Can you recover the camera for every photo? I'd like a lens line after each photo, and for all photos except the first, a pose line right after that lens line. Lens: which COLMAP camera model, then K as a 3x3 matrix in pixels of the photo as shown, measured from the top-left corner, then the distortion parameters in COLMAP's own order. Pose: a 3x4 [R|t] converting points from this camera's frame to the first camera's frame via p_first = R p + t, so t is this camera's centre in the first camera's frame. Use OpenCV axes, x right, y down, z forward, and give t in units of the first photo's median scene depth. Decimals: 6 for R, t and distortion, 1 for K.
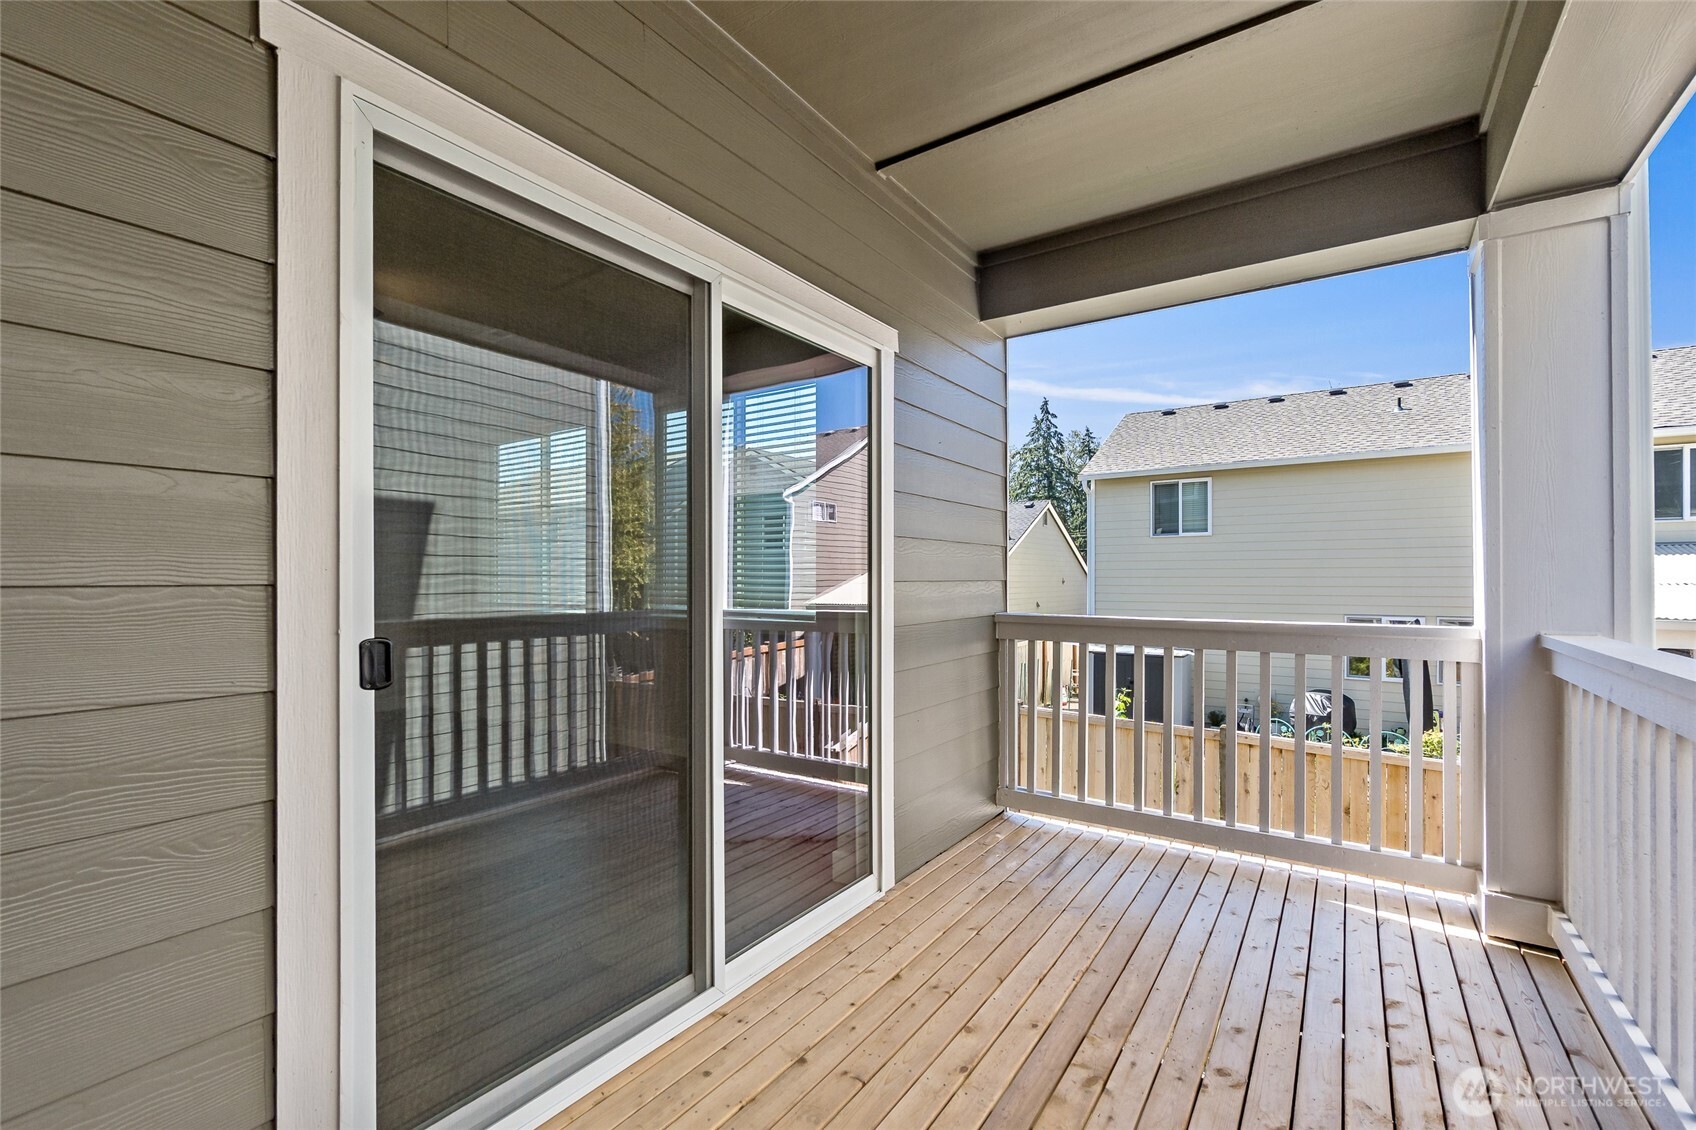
lens RADIAL K [[744.2, 0, 840.0], [0, 744.2, 576.3], [0, 0, 1]] dist [-0.000121, 0.000823]
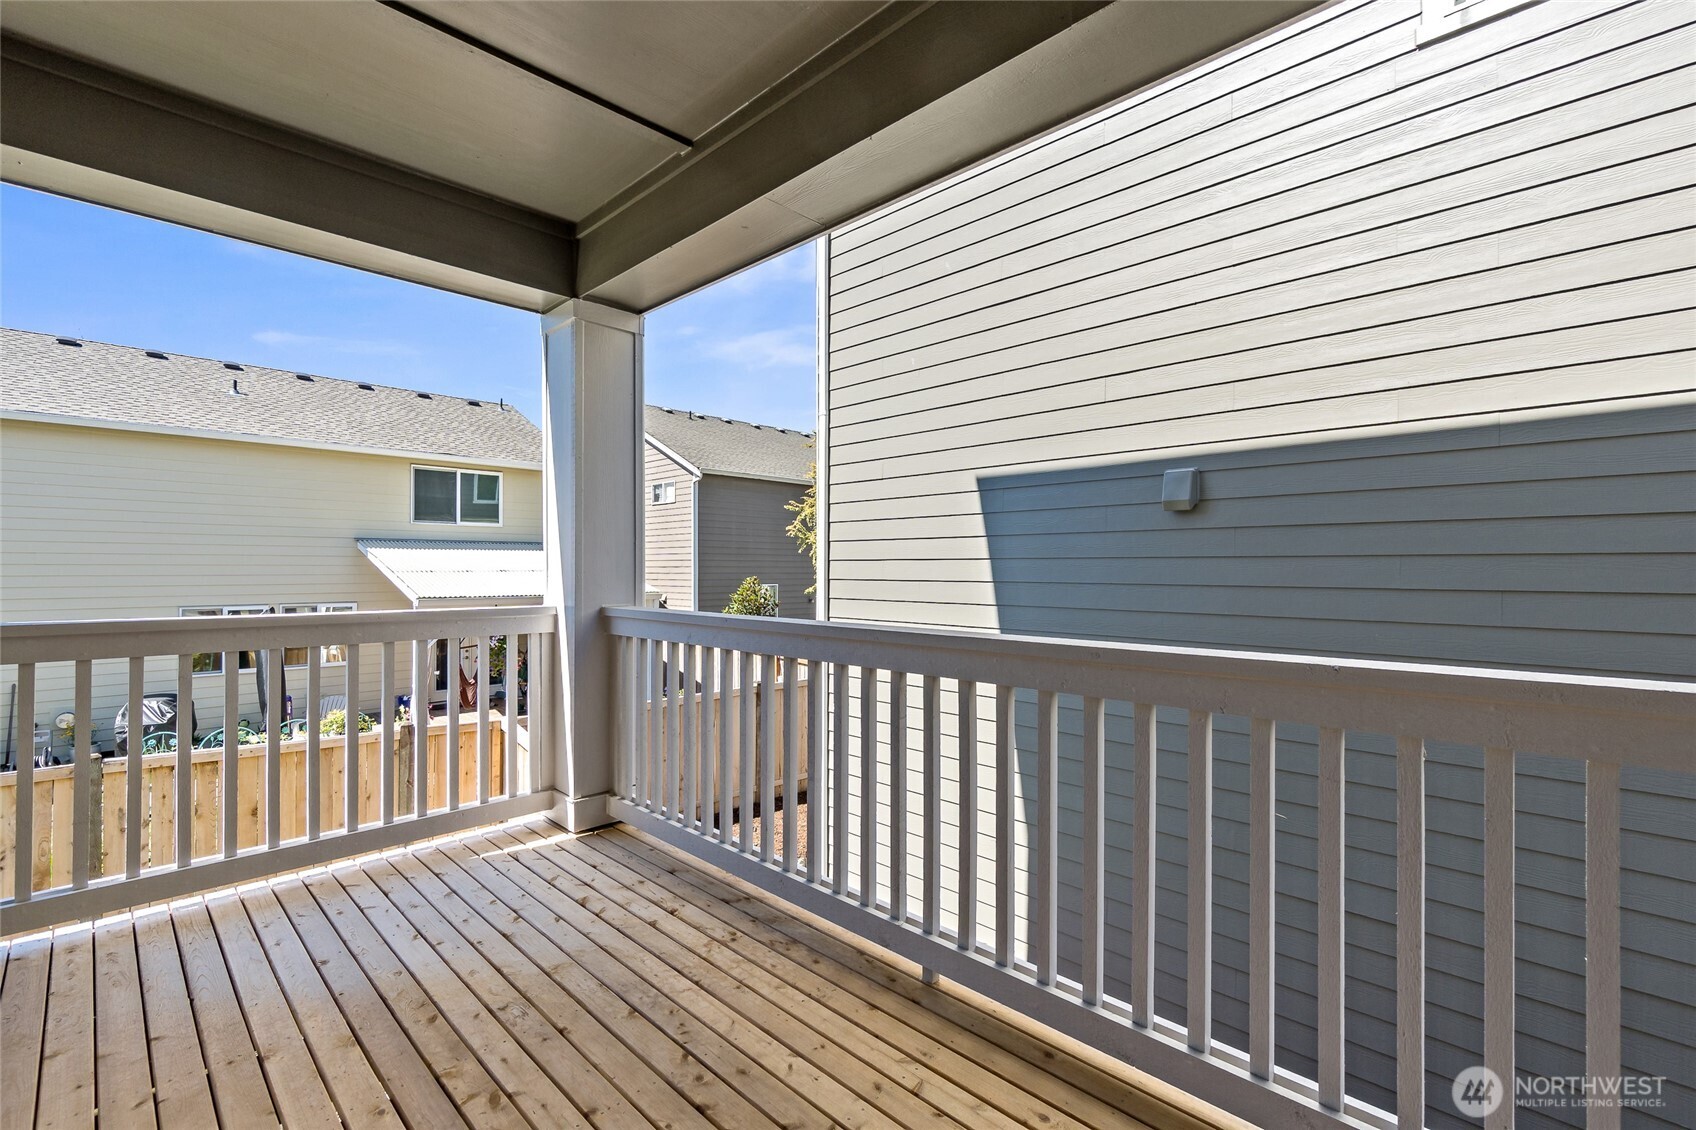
lens RADIAL K [[744.7, 0, 847.0], [0, 744.7, 563.5], [0, 0, 1]] dist [-0.000451, 0.000241]
pose [[0.167115, 0.006352, 0.985917, -0.363422], [-0.005027, 0.999972, -0.005590, -0.000172], [-0.985925, -0.004022, 0.167142, 0.278303]]
